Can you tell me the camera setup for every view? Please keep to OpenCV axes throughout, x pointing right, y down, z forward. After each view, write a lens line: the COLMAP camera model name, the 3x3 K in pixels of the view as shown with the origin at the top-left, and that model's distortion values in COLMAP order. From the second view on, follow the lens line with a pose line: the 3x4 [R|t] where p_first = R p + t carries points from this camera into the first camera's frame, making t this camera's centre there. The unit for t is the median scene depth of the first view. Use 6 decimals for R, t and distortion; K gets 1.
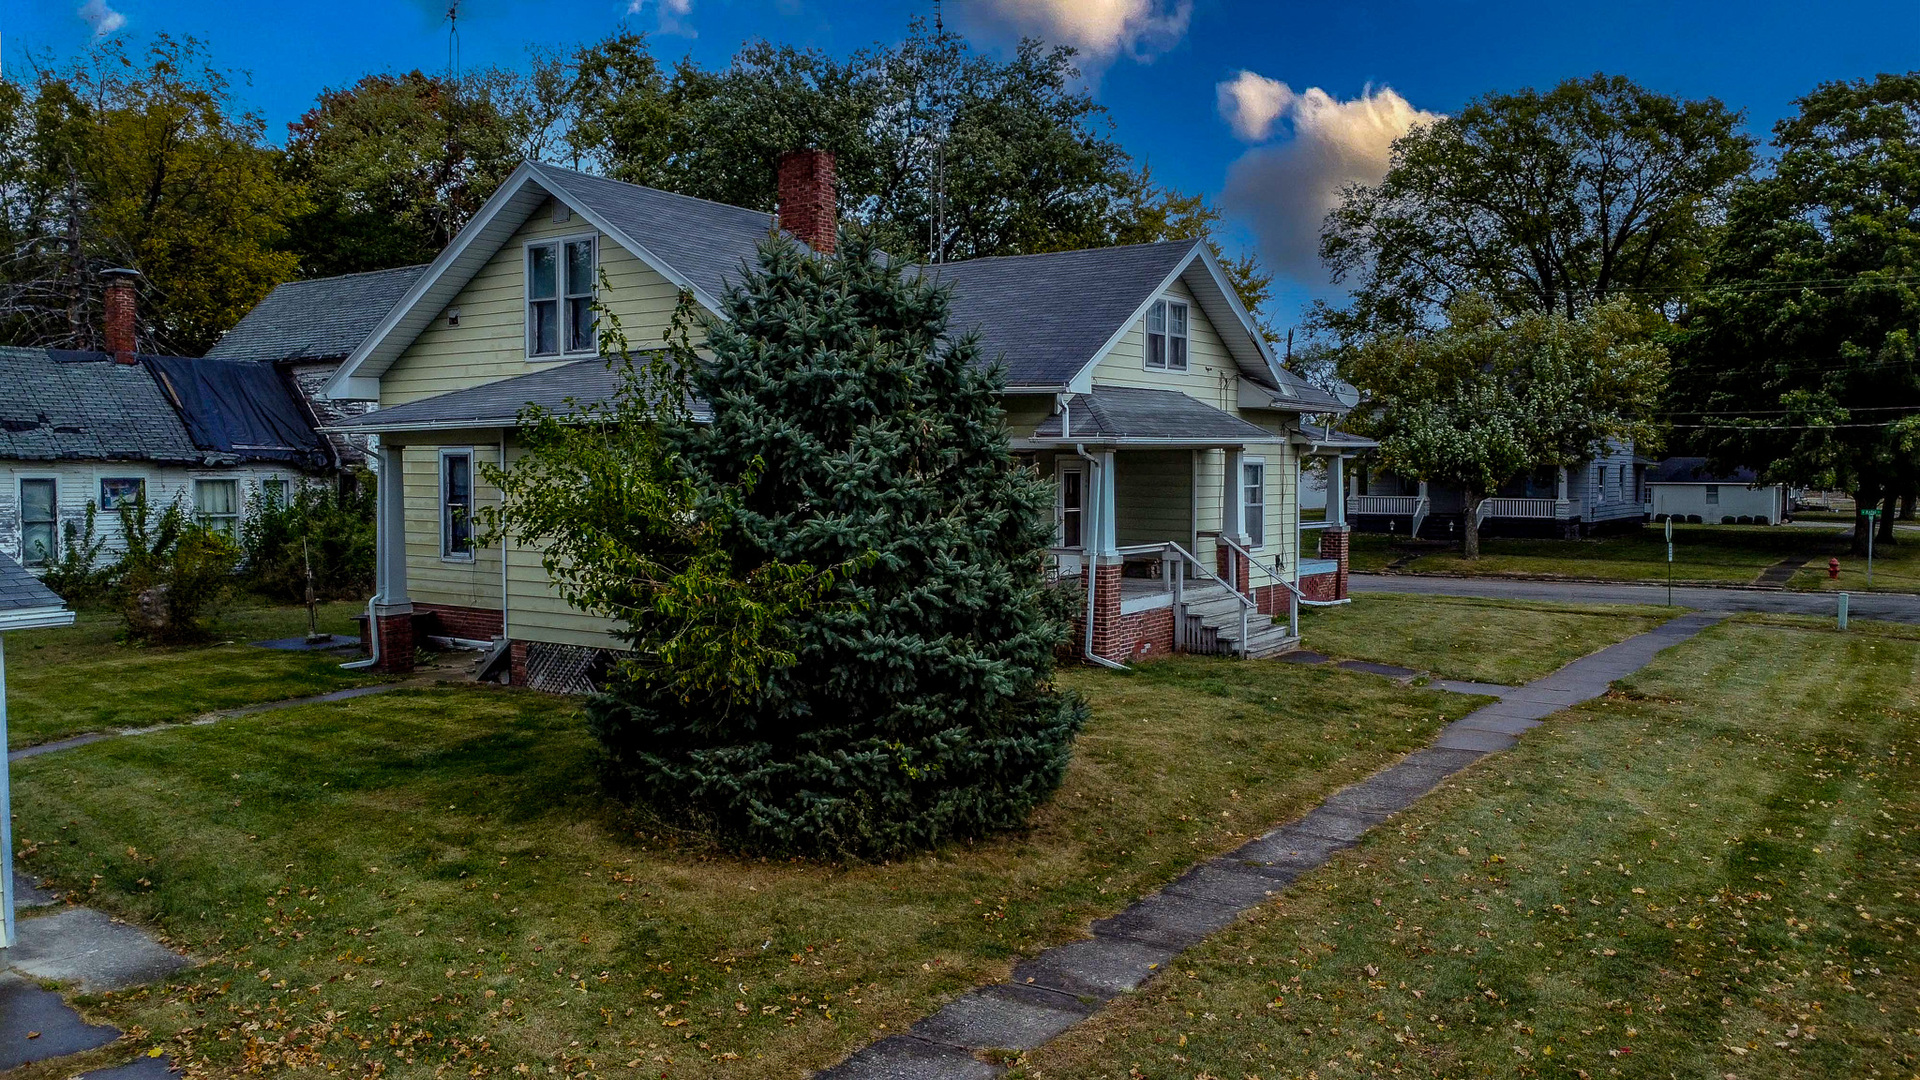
lens RADIAL K [[1445.2, 0, 970.6], [0, 1445.2, 545.5], [0, 0, 1]] dist [0.001346, 0.001355]
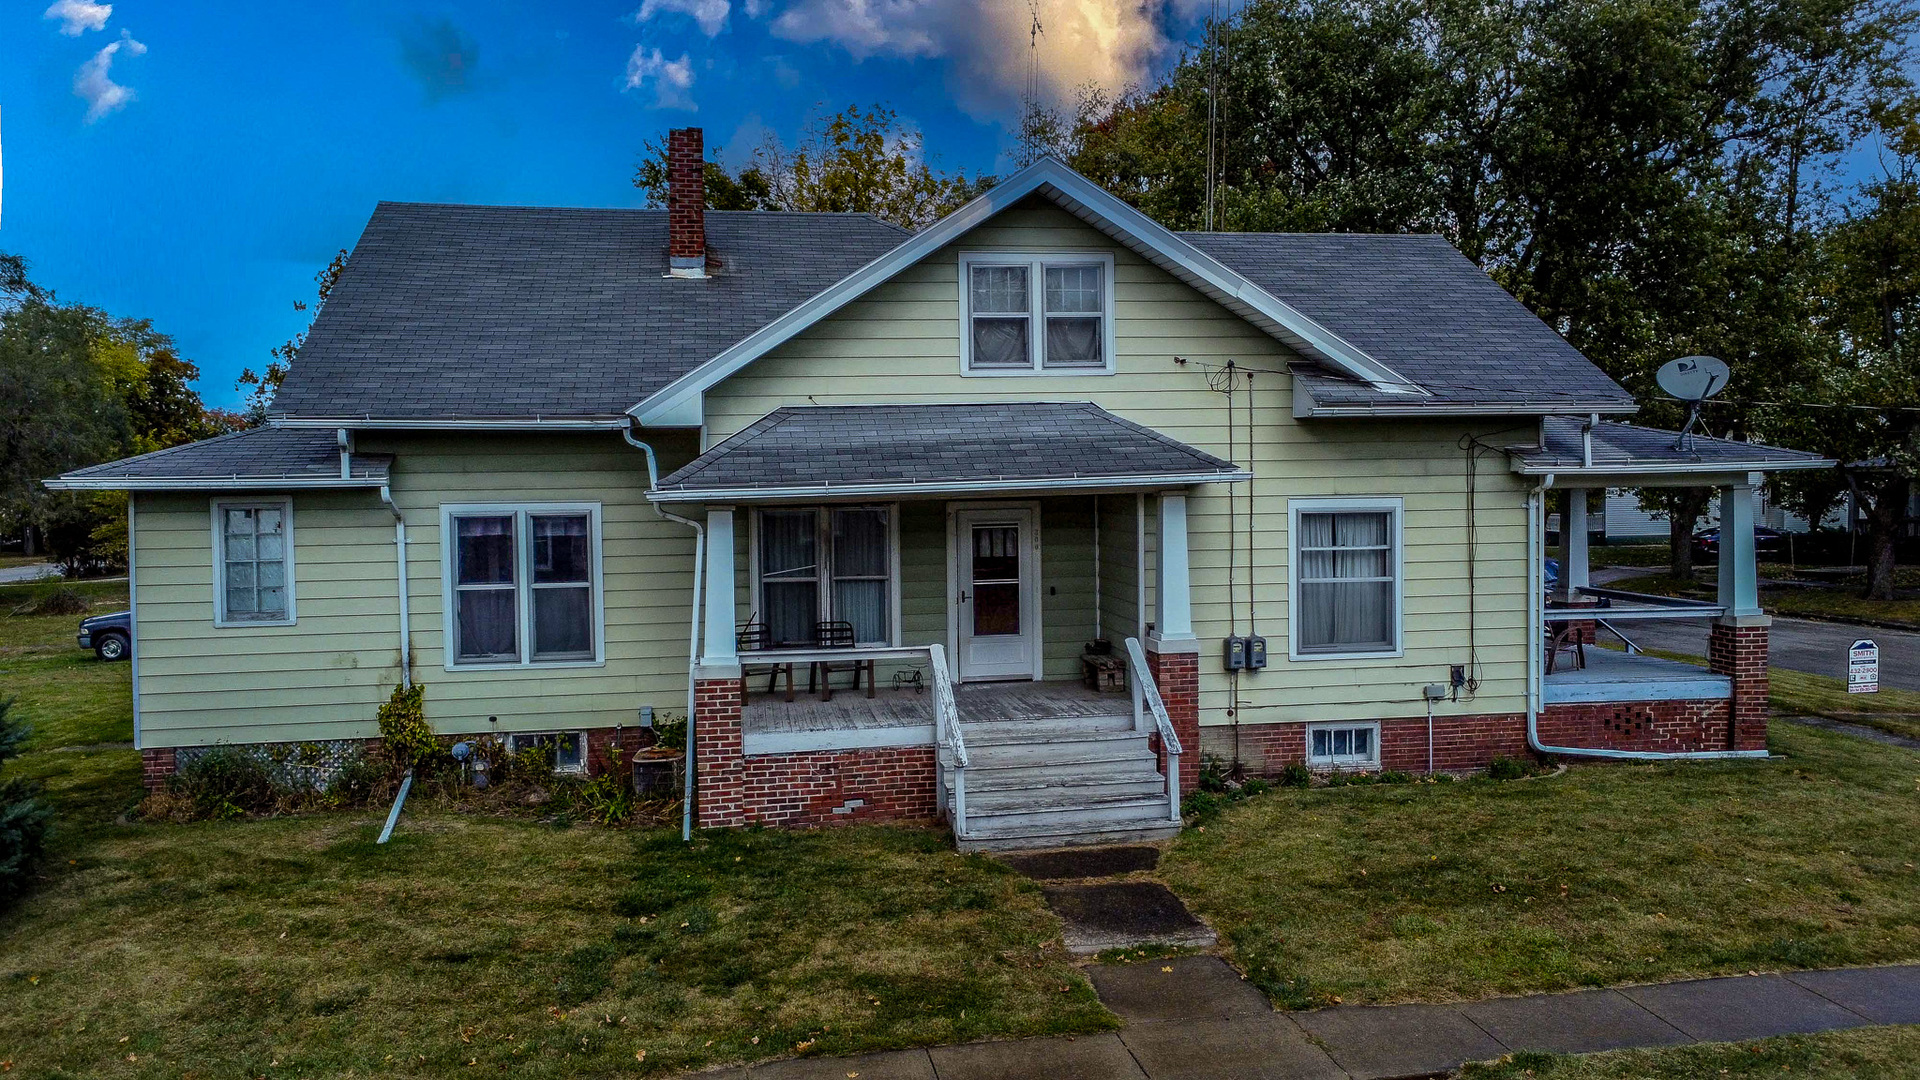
lens RADIAL K [[1445.2, 0, 970.6], [0, 1445.2, 545.5], [0, 0, 1]] dist [0.001346, 0.001355]
pose [[0.703514, 0.028221, -0.710121, 0.555435], [-0.023815, 0.999586, 0.016131, -0.052738], [0.710282, 0.005563, 0.703895, 0.518266]]
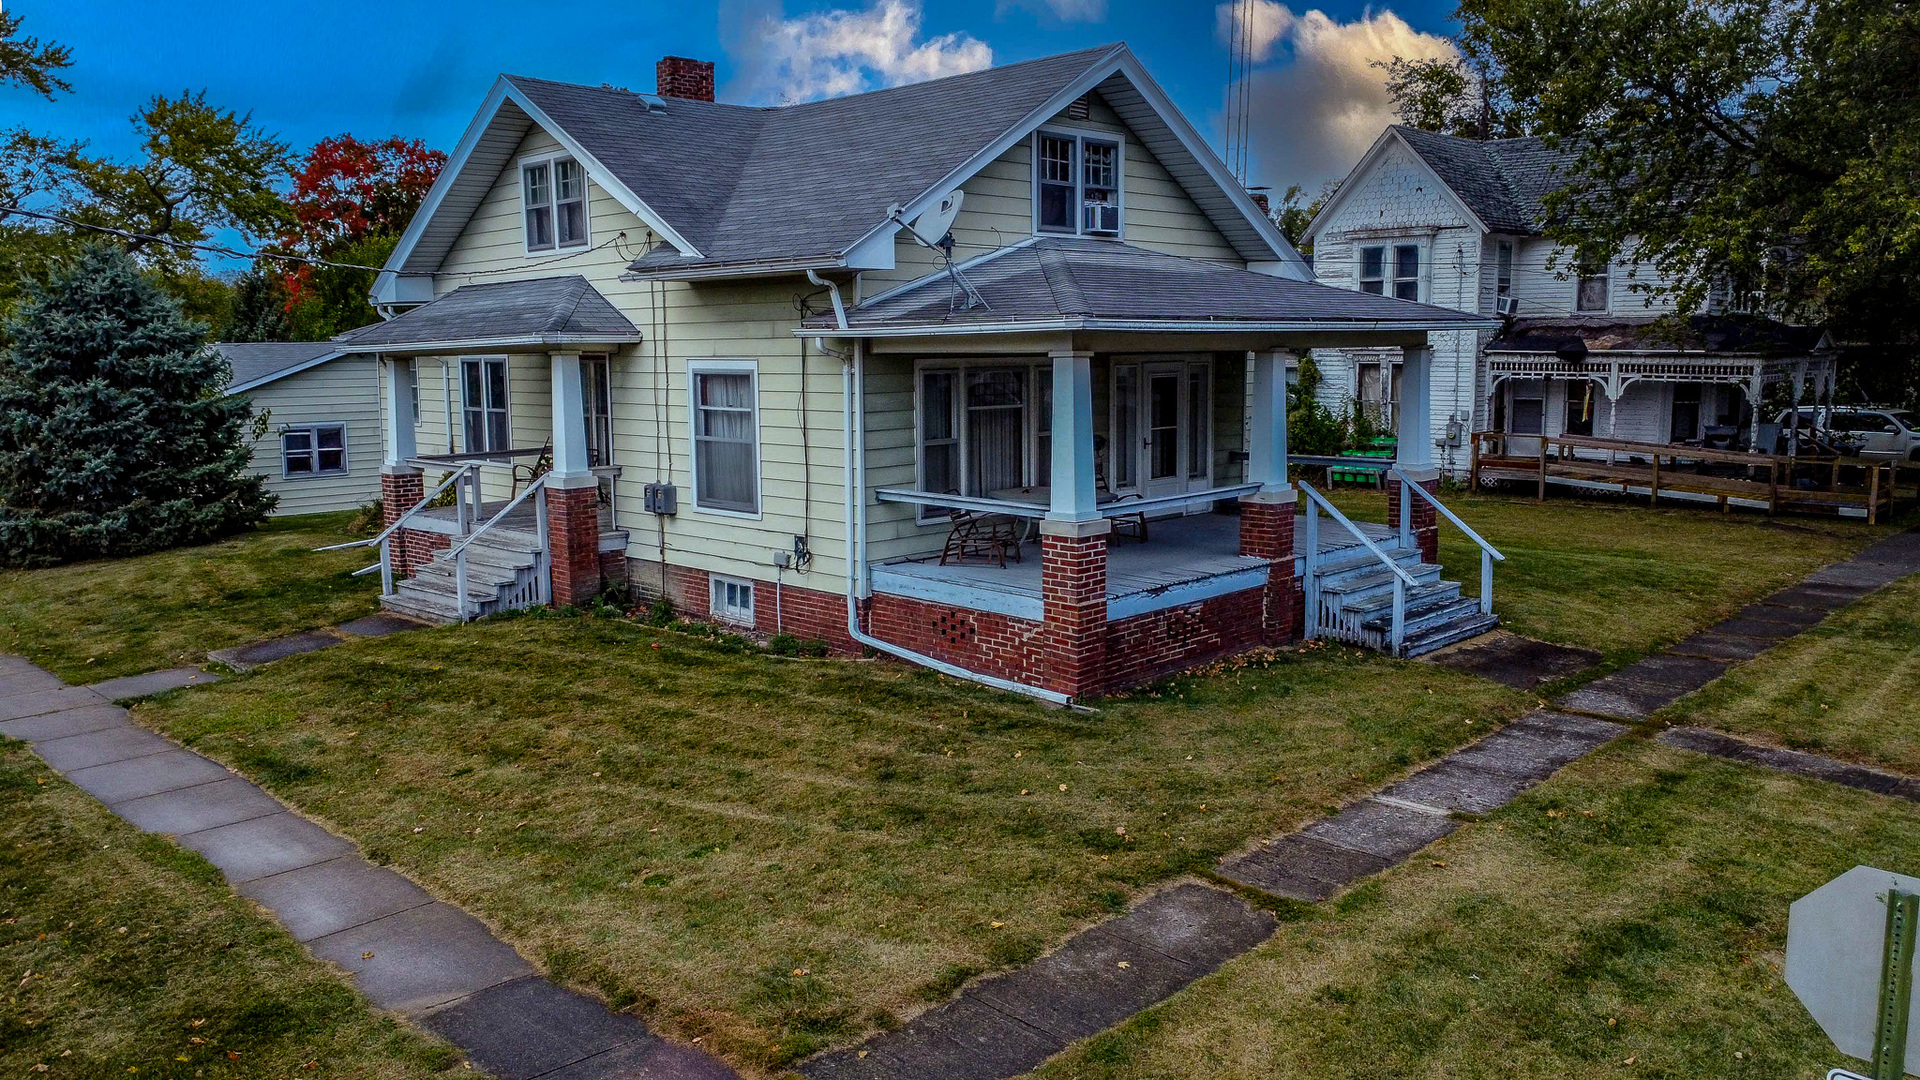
lens RADIAL K [[1445.2, 0, 970.6], [0, 1445.2, 545.5], [0, 0, 1]] dist [0.001346, 0.001355]
pose [[-0.164427, 0.136903, -0.976843, 0.859433], [-0.043292, 0.988366, 0.145805, -0.085144], [0.985439, 0.066264, -0.156587, 1.319632]]
